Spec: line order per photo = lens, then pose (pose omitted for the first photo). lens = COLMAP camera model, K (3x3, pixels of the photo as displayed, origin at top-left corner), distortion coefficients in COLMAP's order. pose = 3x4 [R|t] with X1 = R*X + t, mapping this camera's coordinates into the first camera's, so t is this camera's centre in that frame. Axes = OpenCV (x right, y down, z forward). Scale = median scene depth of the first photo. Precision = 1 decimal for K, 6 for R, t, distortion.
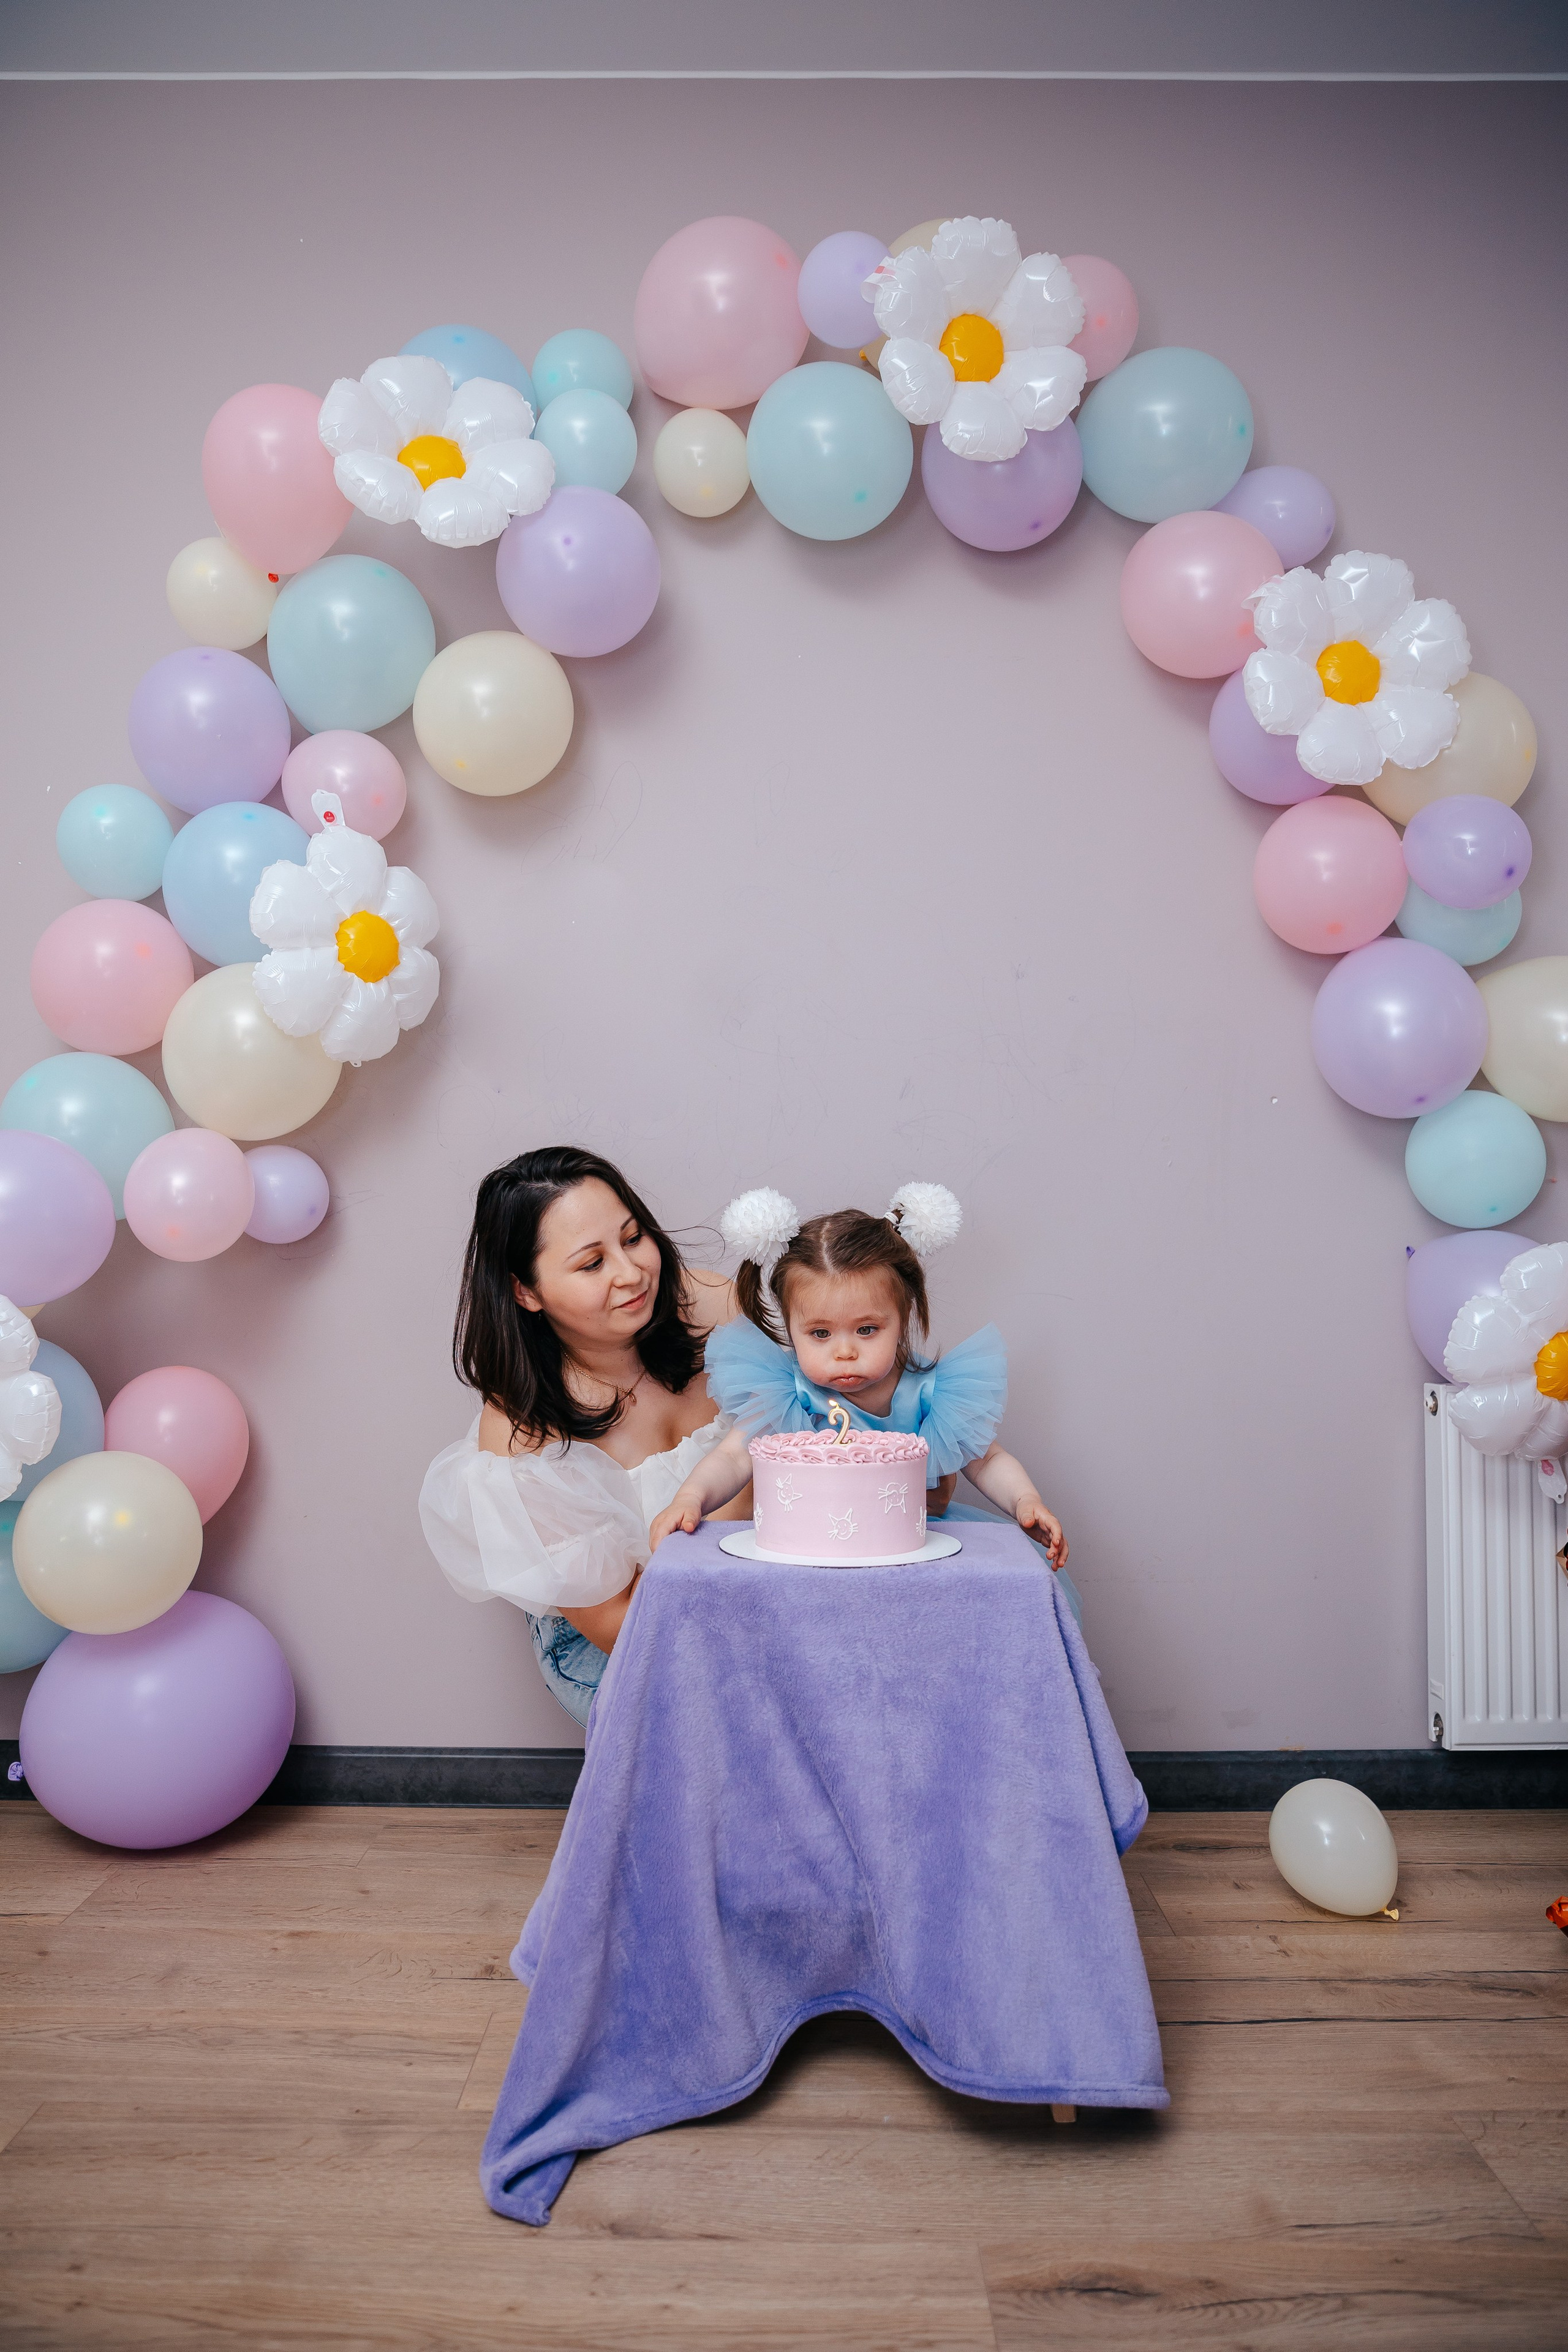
lens RADIAL K [[1649.1, 0, 784.0], [0, 1649.1, 1176.0], [0, 0, 1]] dist [-0.090015, 0.071703]
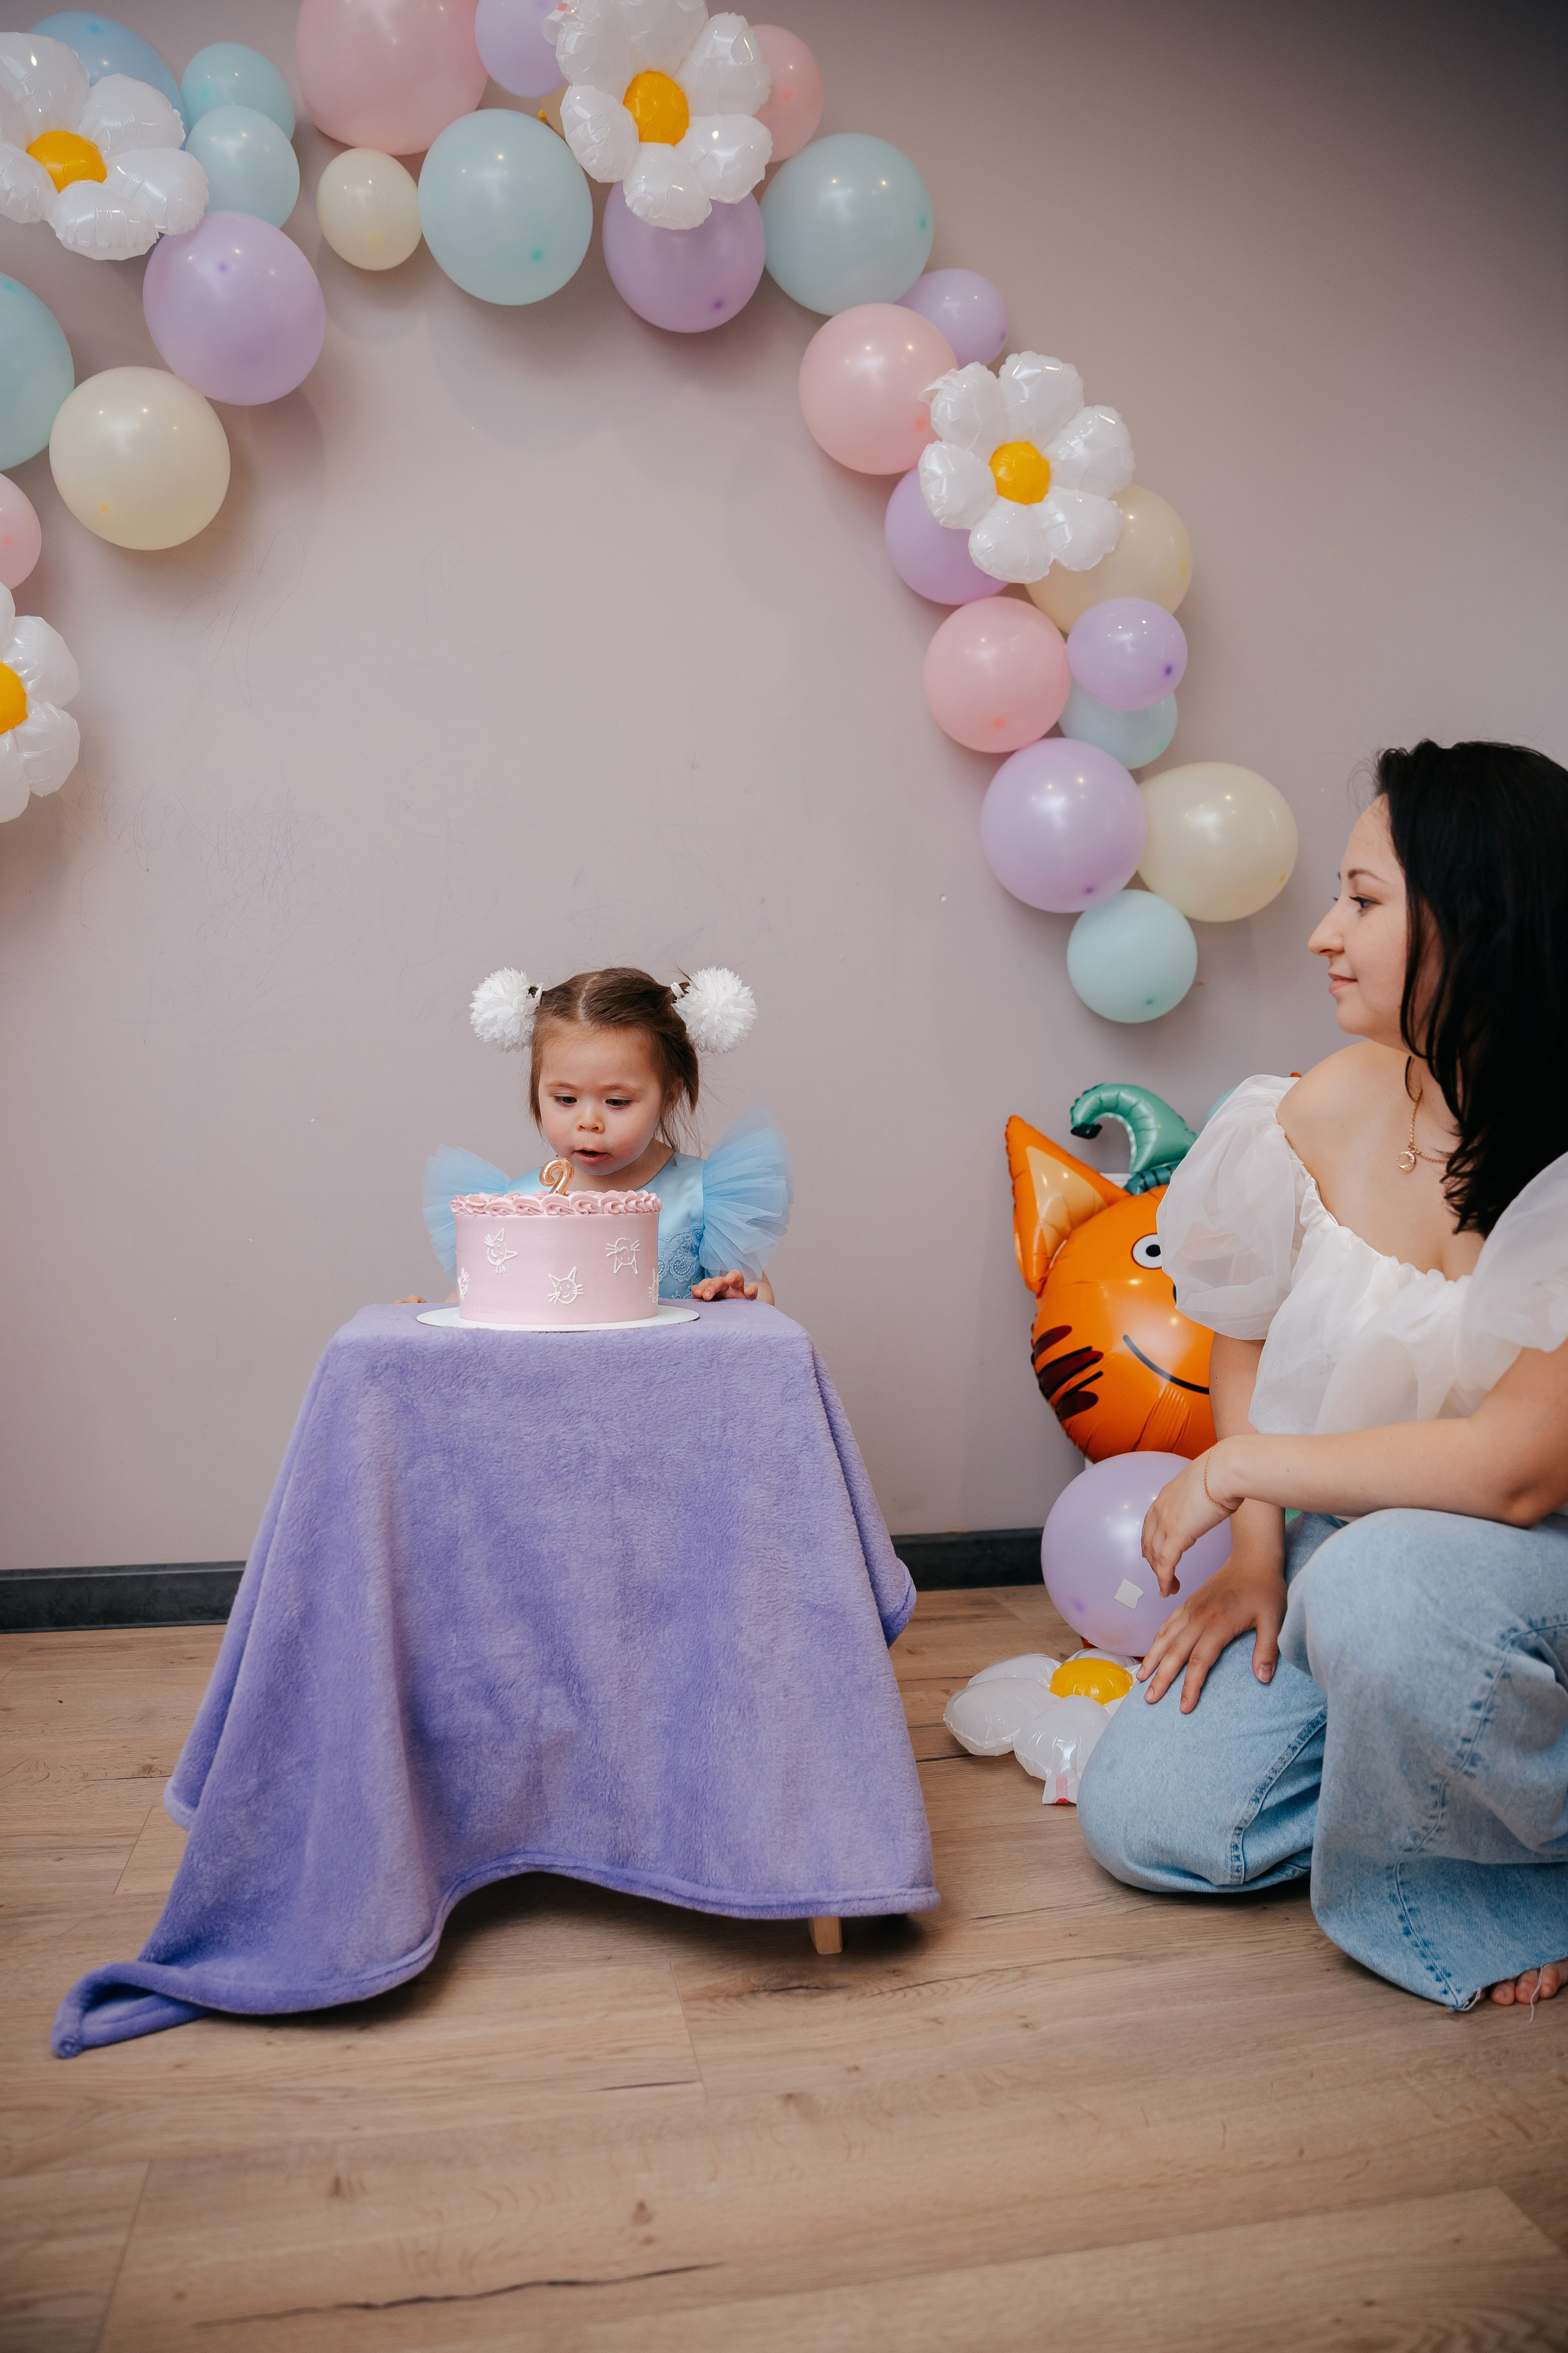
lens RADIAL K [[1631.3, 0, 776.5], [0, 1631.3, 1146.5], [0, 0, 1]] dist [-0.089857, 0.069775]
pose [[0.979722, -0.003473, 0.200329, -0.006994], [-0.004370, 0.999241, 0.038696, 0.077709], [-0.200312, -0.038787, 0.978964, 0.024535]]
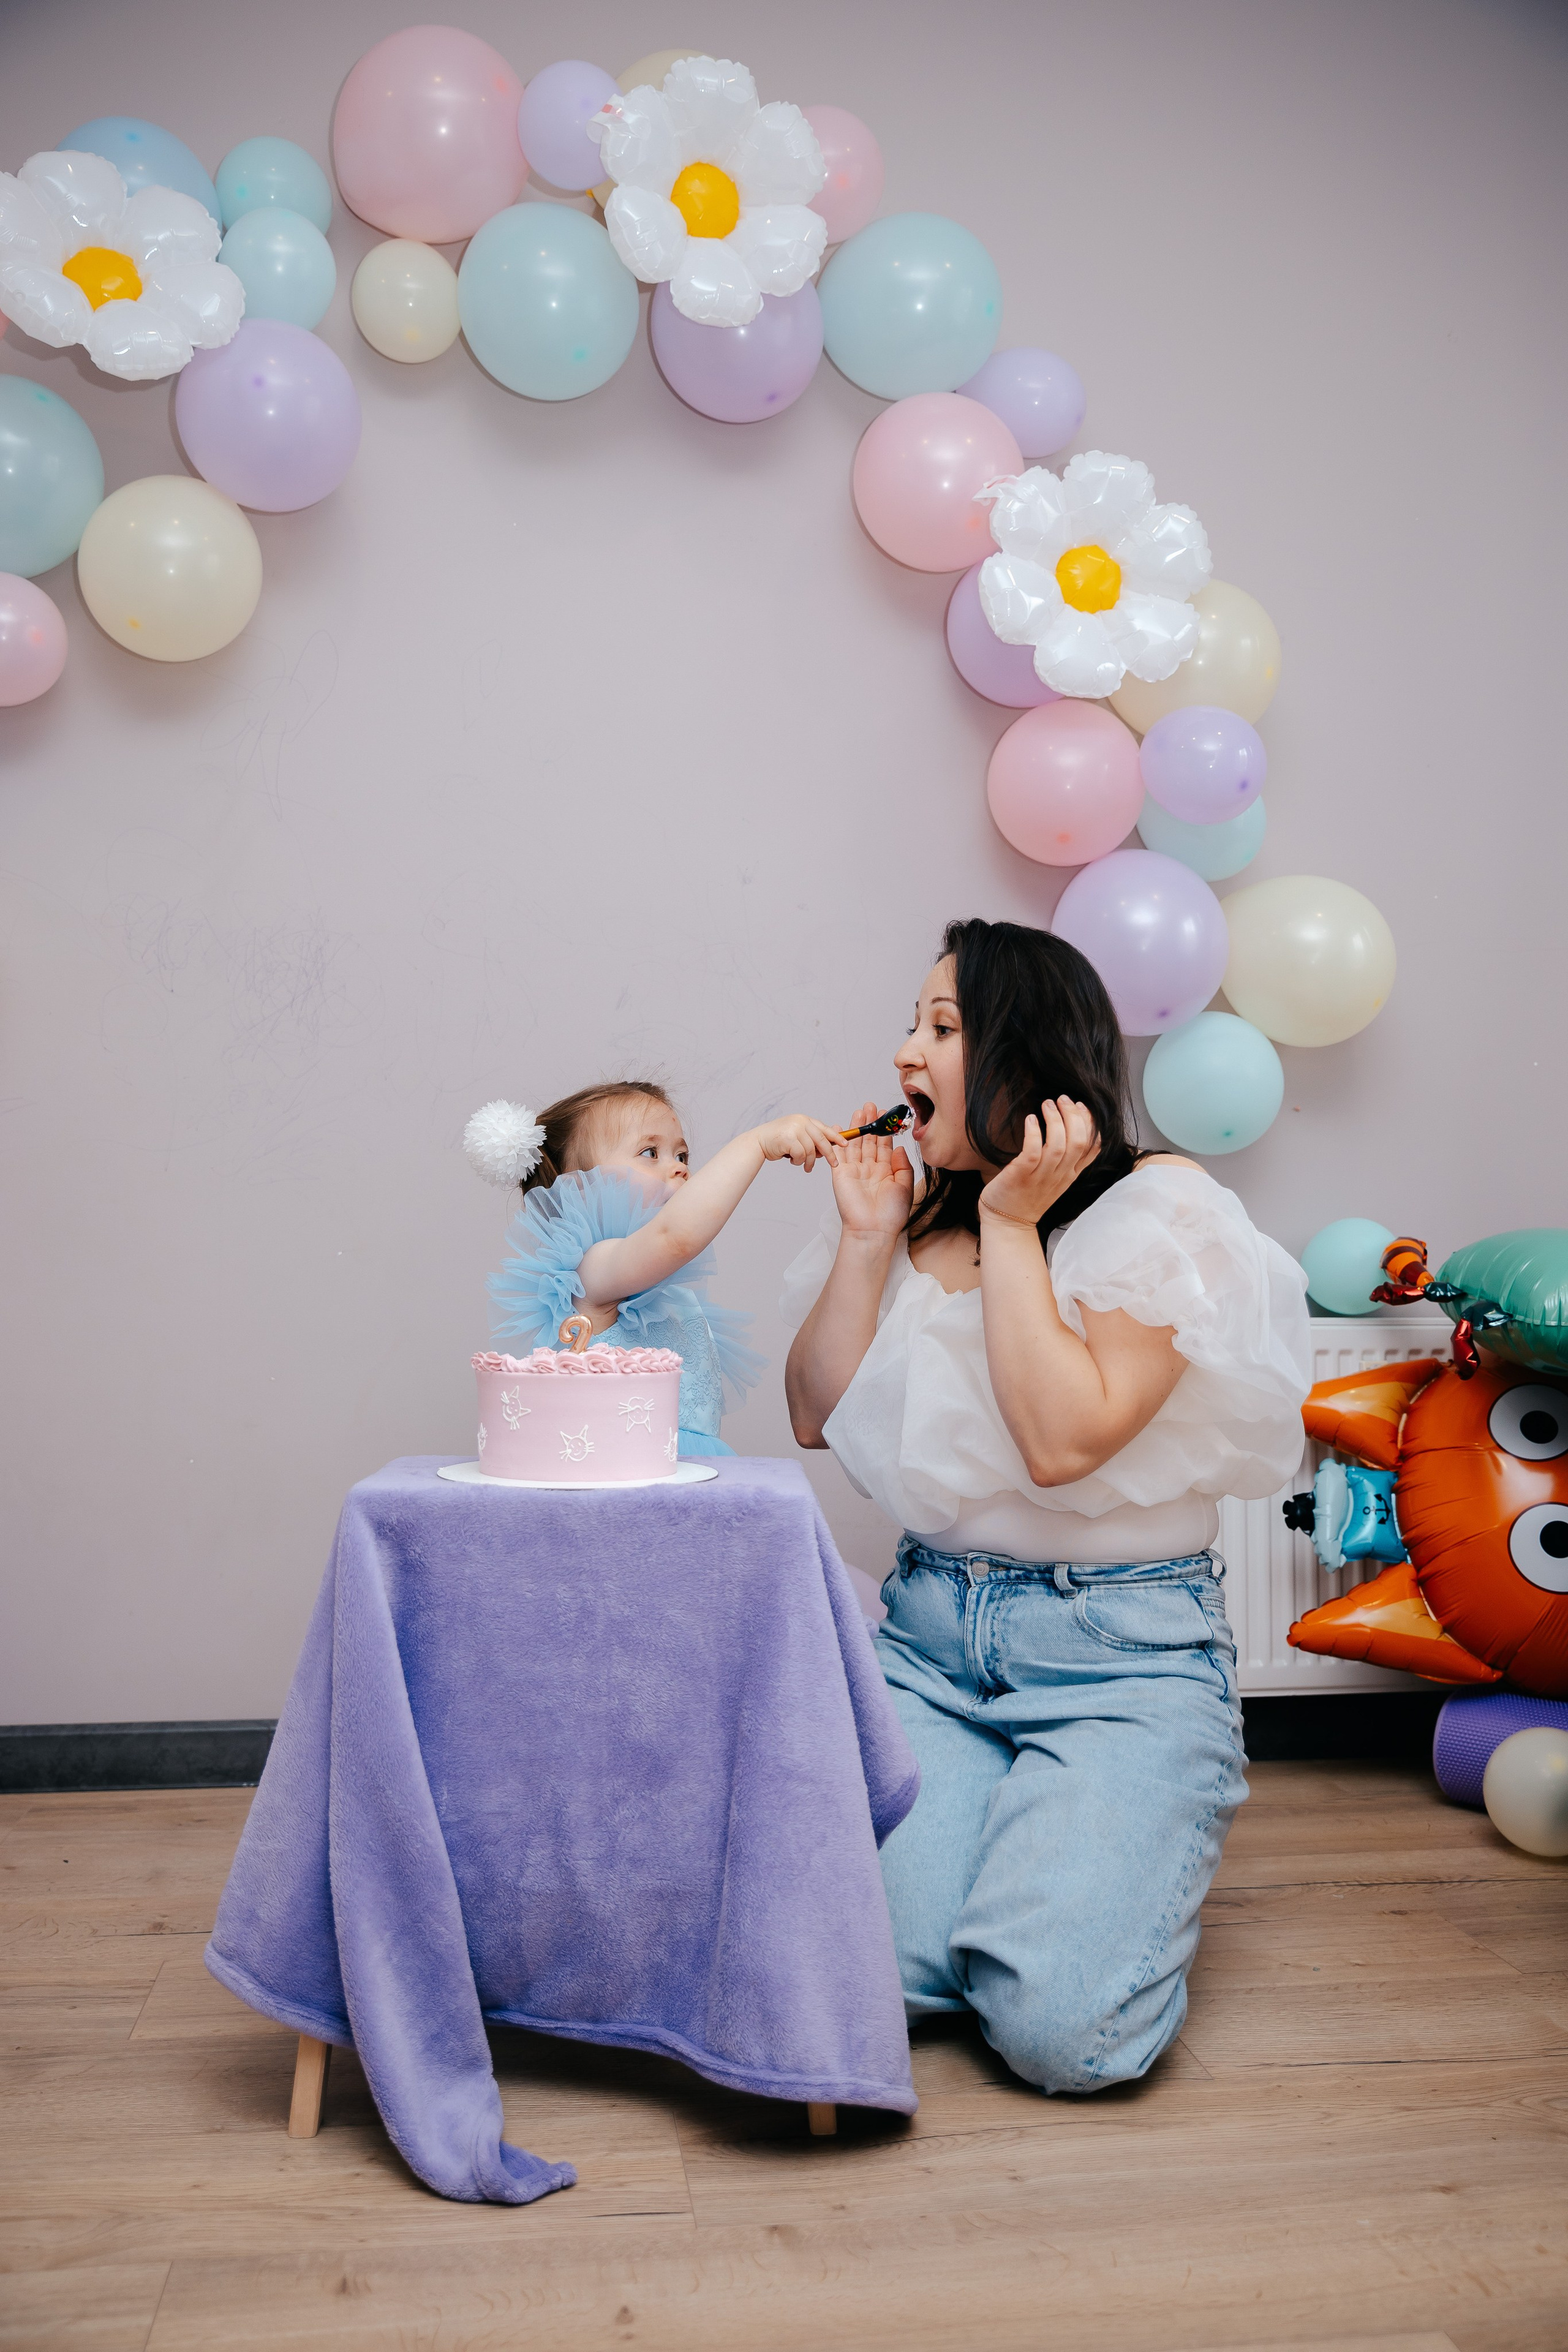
lens RADIAL K [[2021.7, 0, 798.4], [0, 2021.7, 1174.1], [0, 0, 1]] dist [-0.034421, 0.078358]
pose [[0.988625, 0.011932, 0.149930, 0.001398], [-0.012750, 0.999909, 0.004497, 0.044331], [-0.149862, -0.006357, 0.988686, -0.162504]]
